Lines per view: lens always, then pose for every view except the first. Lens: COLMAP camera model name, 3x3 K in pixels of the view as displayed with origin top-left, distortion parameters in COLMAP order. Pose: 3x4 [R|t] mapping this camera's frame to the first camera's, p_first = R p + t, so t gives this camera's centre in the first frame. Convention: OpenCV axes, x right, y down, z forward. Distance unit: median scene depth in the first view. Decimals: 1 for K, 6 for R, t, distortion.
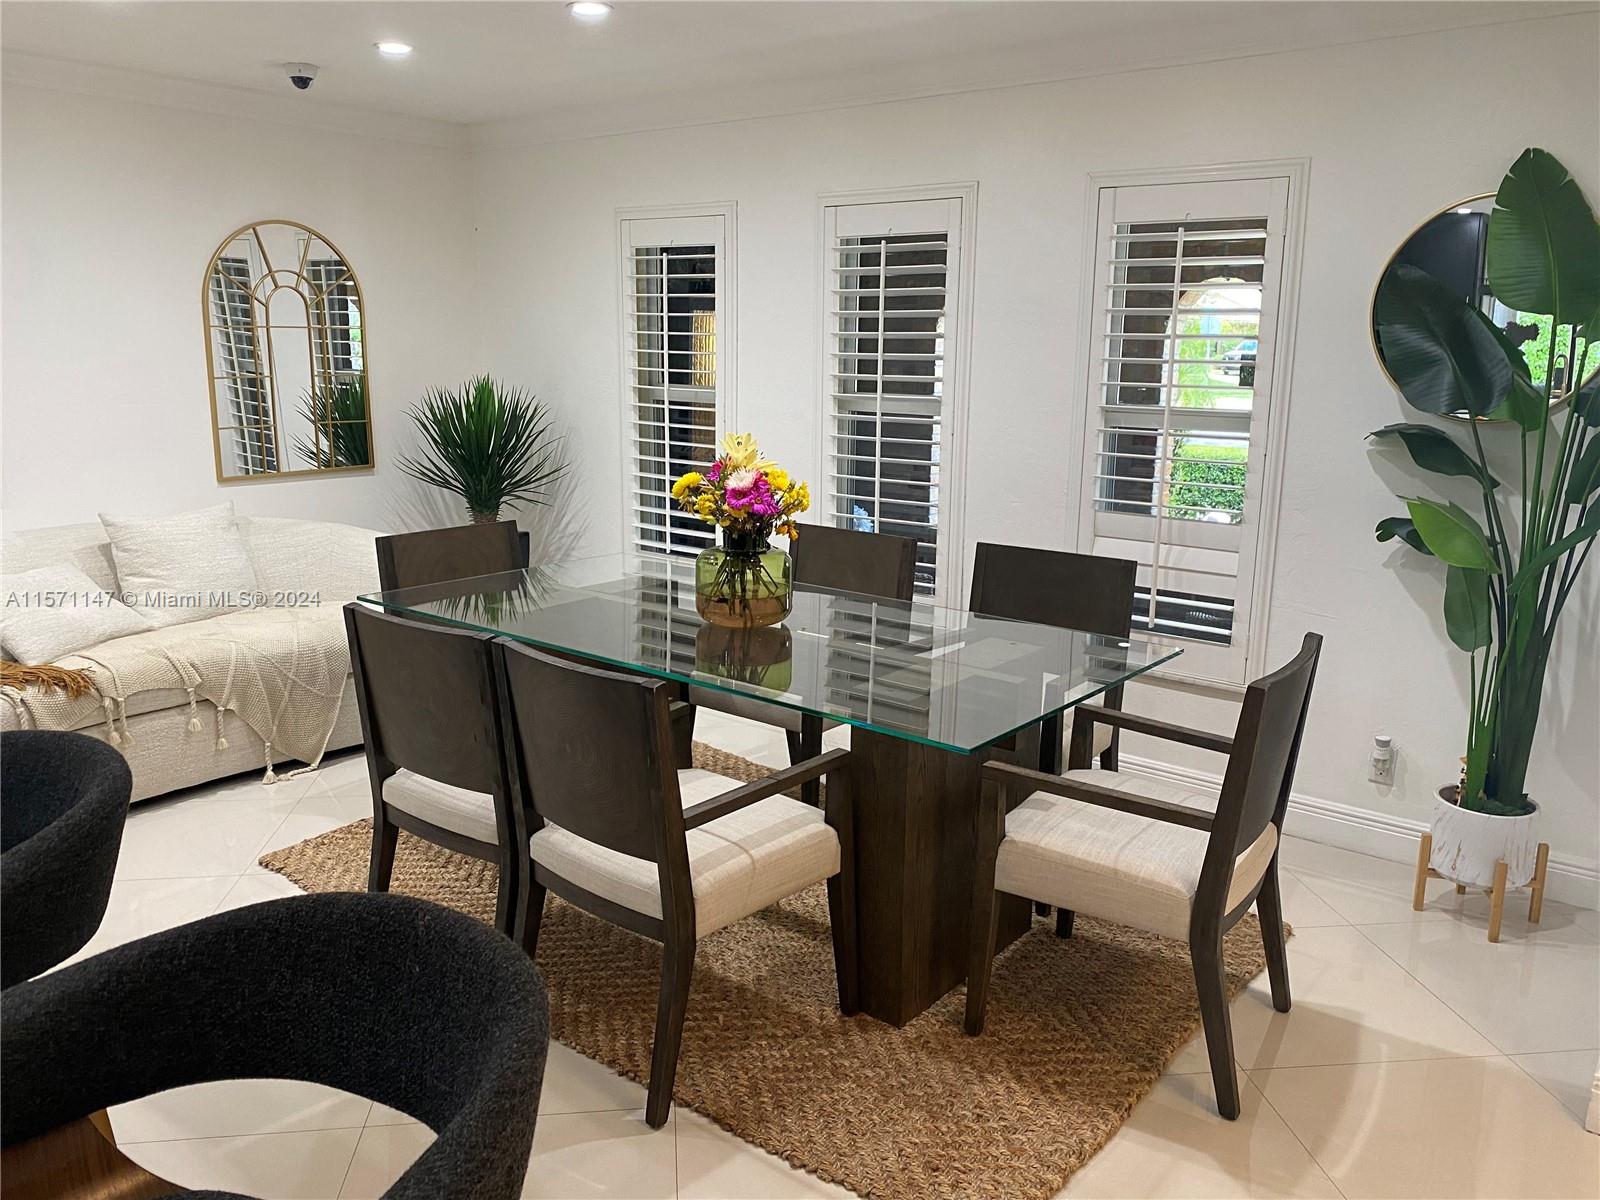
lens RADIAL K [[1218.9, 0, 819.0], [0, 1218.9, 631.4], [0, 0, 1]] dist [0.047477, -0.065027]
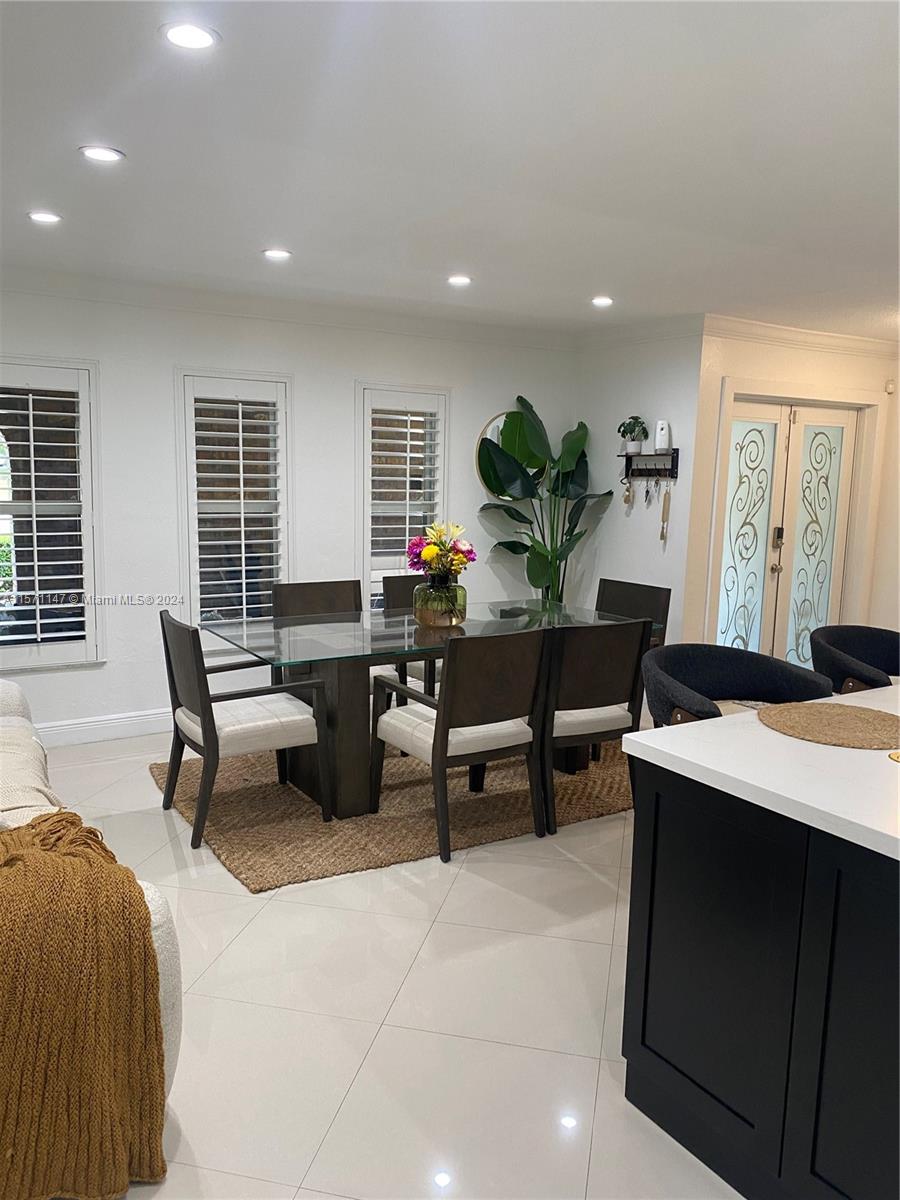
lens RADIAL K [[900.4, 0, 446.0], [0, 900.4, 601.9], [0, 0, 1]] dist [0.118792, -0.219957]
pose [[0.338445, -0.148532, 0.929190, -1.005753], [0.207569, 0.974924, 0.080239, -0.113964], [-0.917807, 0.165714, 0.360789, 0.394232]]
